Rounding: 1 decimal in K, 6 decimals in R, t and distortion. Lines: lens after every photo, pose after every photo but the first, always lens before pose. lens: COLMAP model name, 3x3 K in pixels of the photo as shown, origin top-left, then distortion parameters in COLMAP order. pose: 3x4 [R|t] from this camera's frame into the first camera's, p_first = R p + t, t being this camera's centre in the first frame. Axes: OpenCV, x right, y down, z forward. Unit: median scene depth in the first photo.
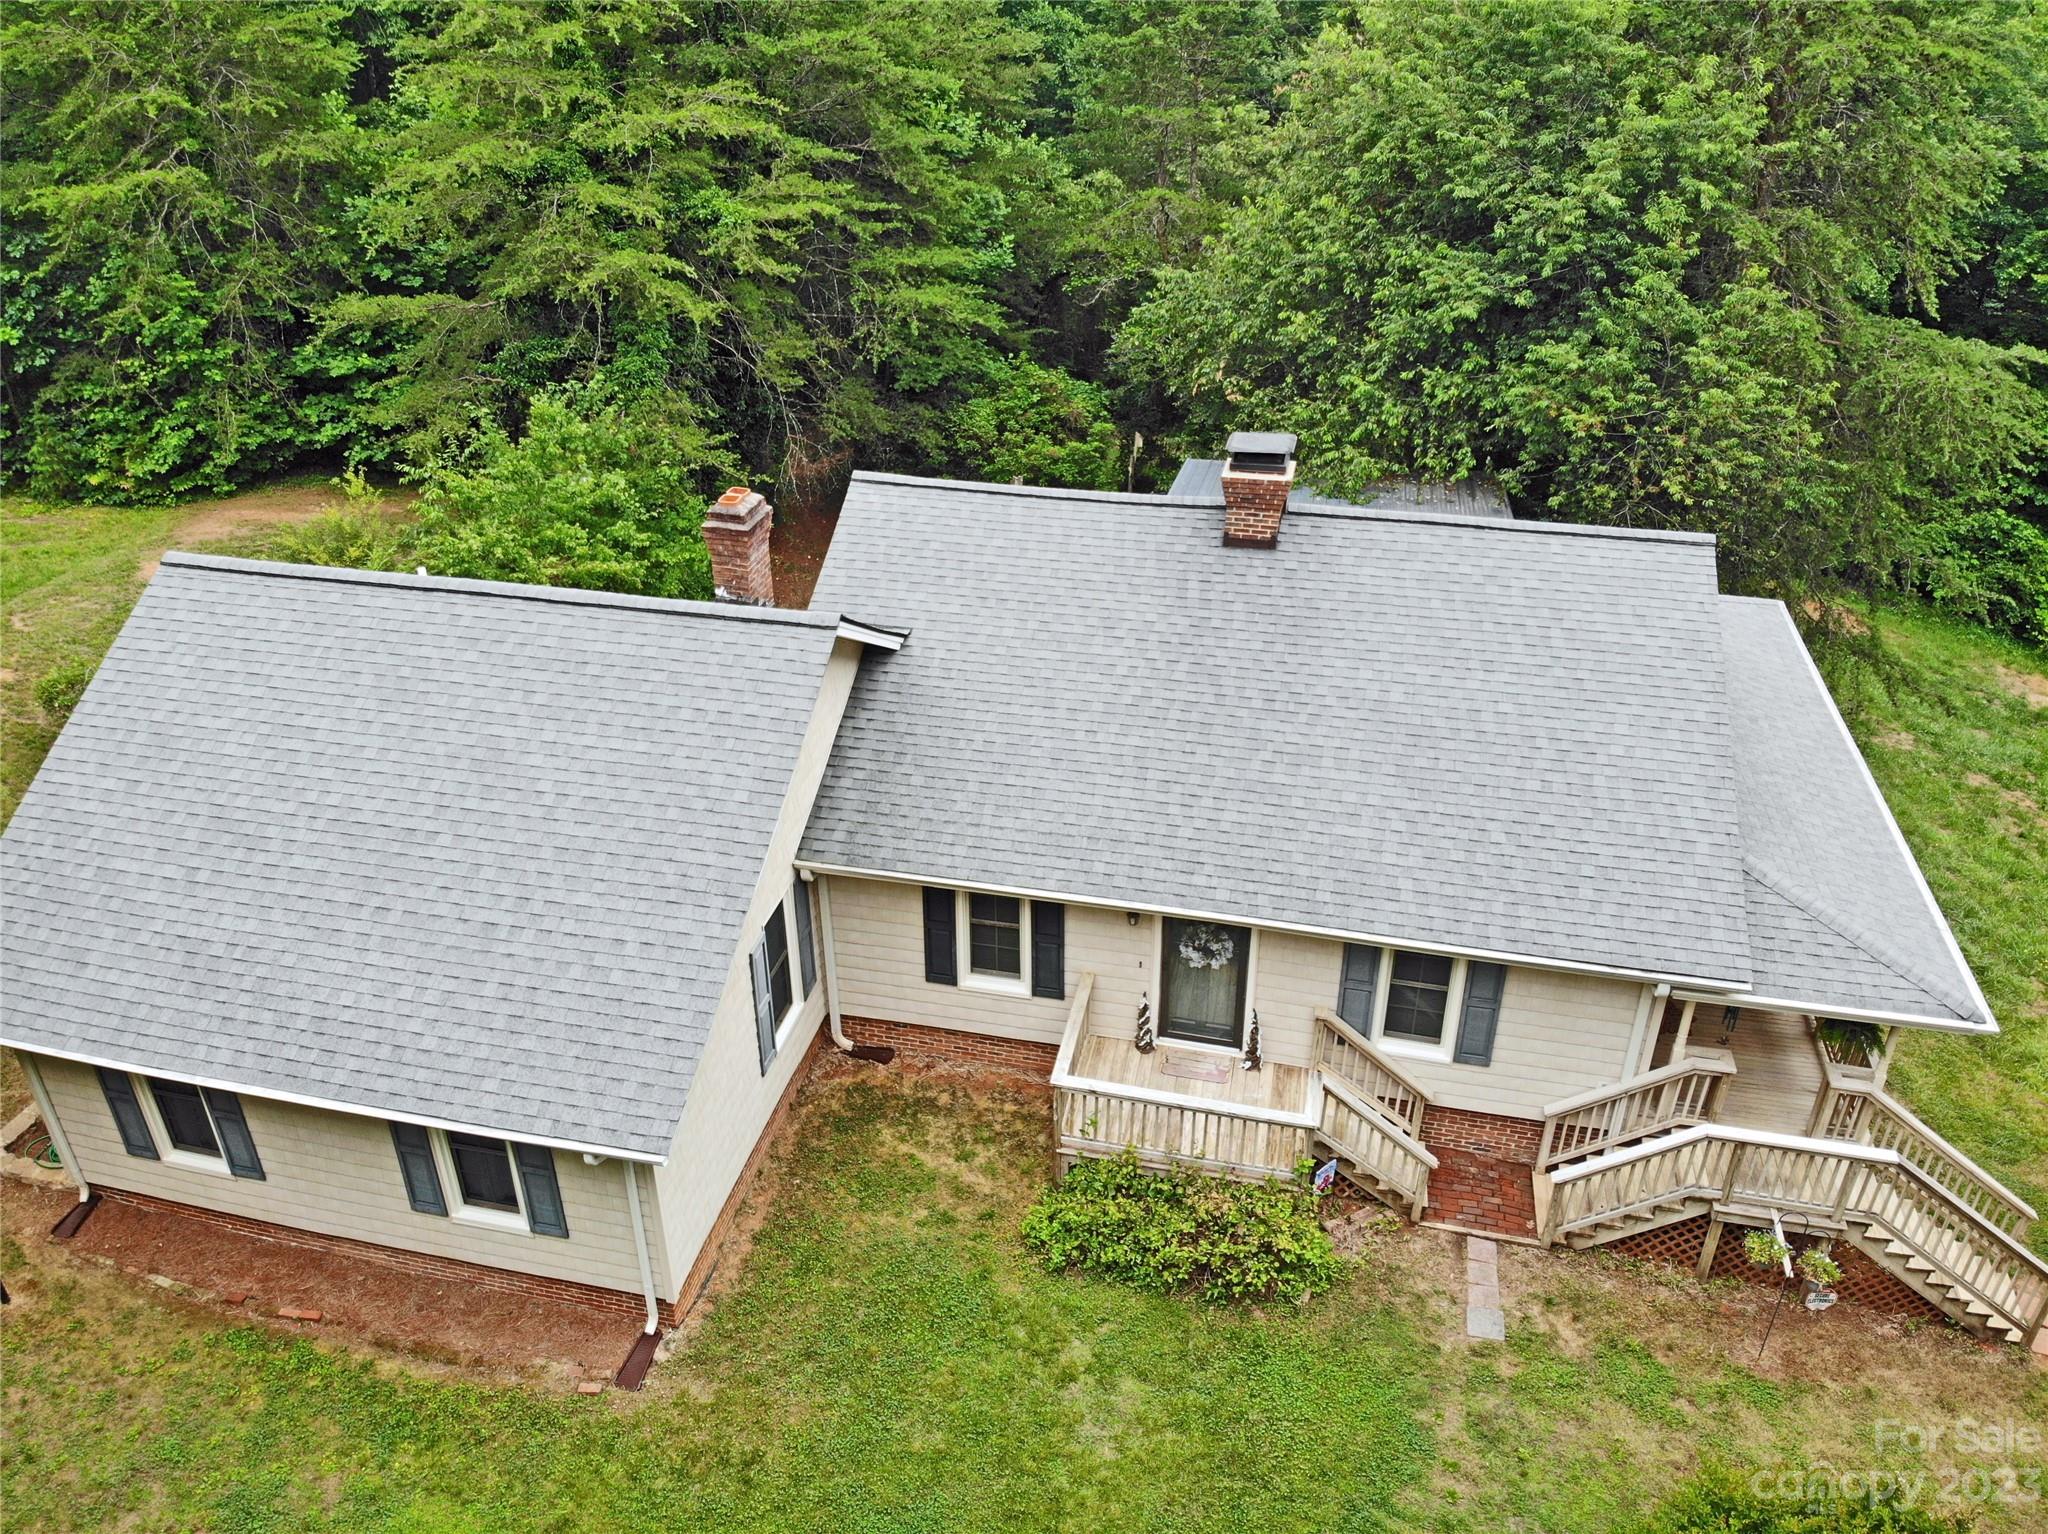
lens RADIAL K [[1496.4, 0, 1024.4], [0, 1496.4, 759.5], [0, 0, 1]] dist [-0.012093, -0.025682]
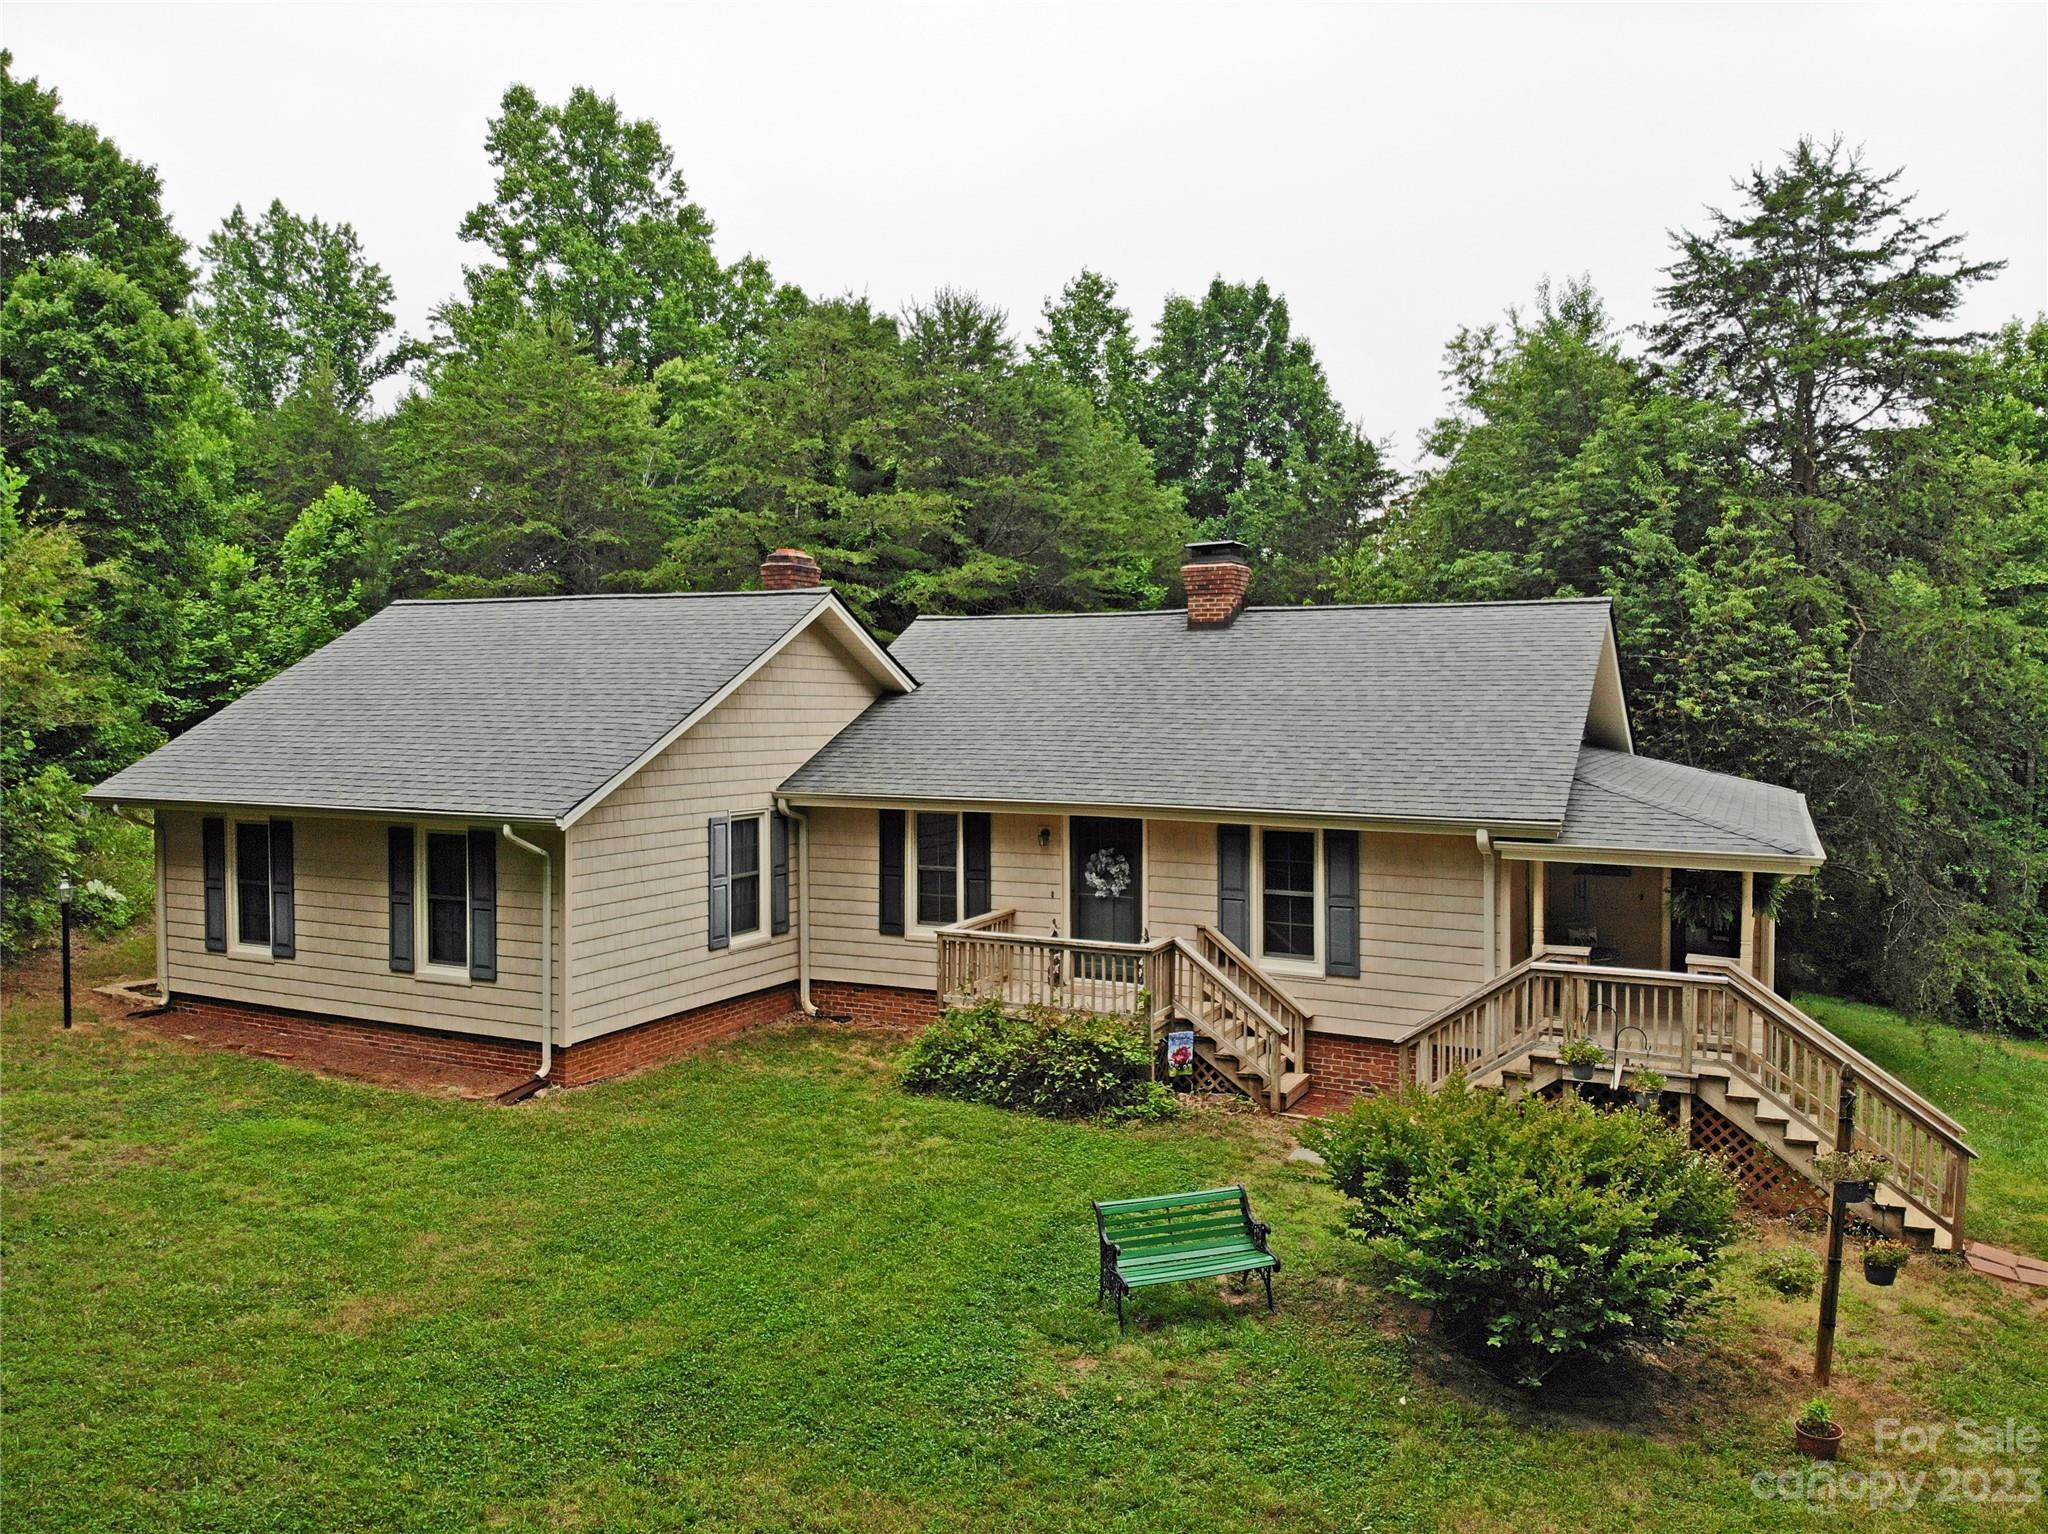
lens RADIAL K [[1496.4, 0, 1031.9], [0, 1496.4, 772.6], [0, 0, 1]] dist [-0.012093, -0.025682]
pose [[0.974131, 0.024703, -0.224629, 0.318136], [-0.121306, 0.895818, -0.427546, 0.545938], [0.190665, 0.443734, 0.875641, -0.016662]]
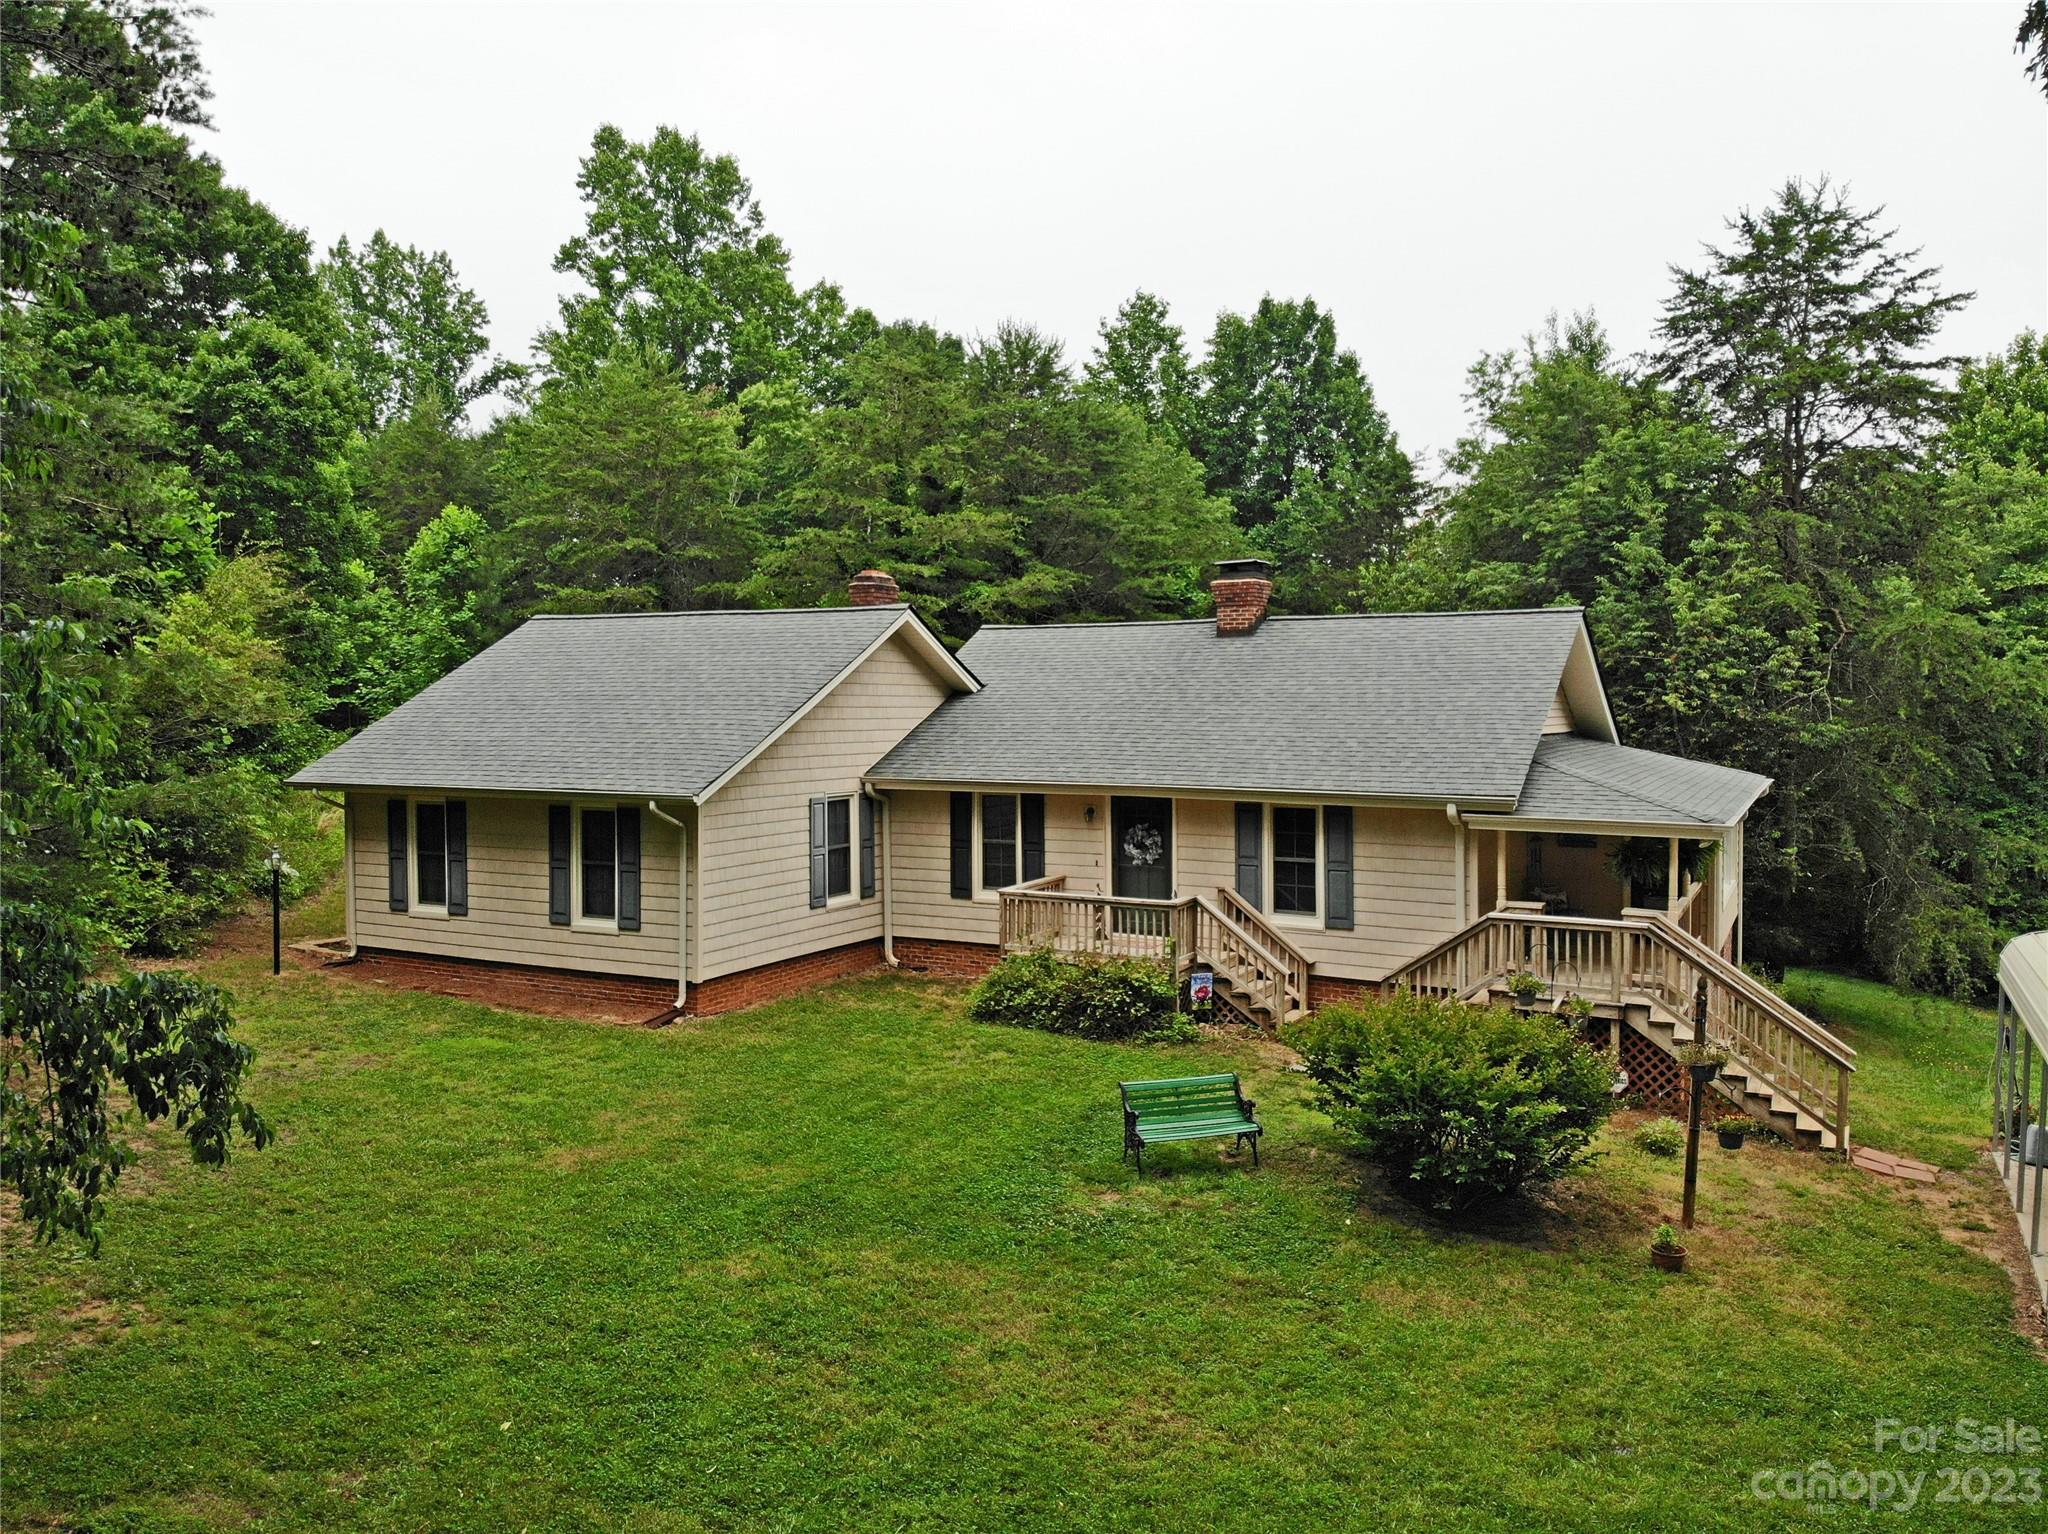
lens RADIAL K [[1496.4, 0, 1016.5], [0, 1496.4, 754.7], [0, 0, 1]] dist [-0.012093, -0.025682]
pose [[0.960904, 0.019668, -0.276183, 0.380548], [-0.142069, 0.891182, -0.430827, 0.645000], [0.237655, 0.453220, 0.859134, -0.195238]]
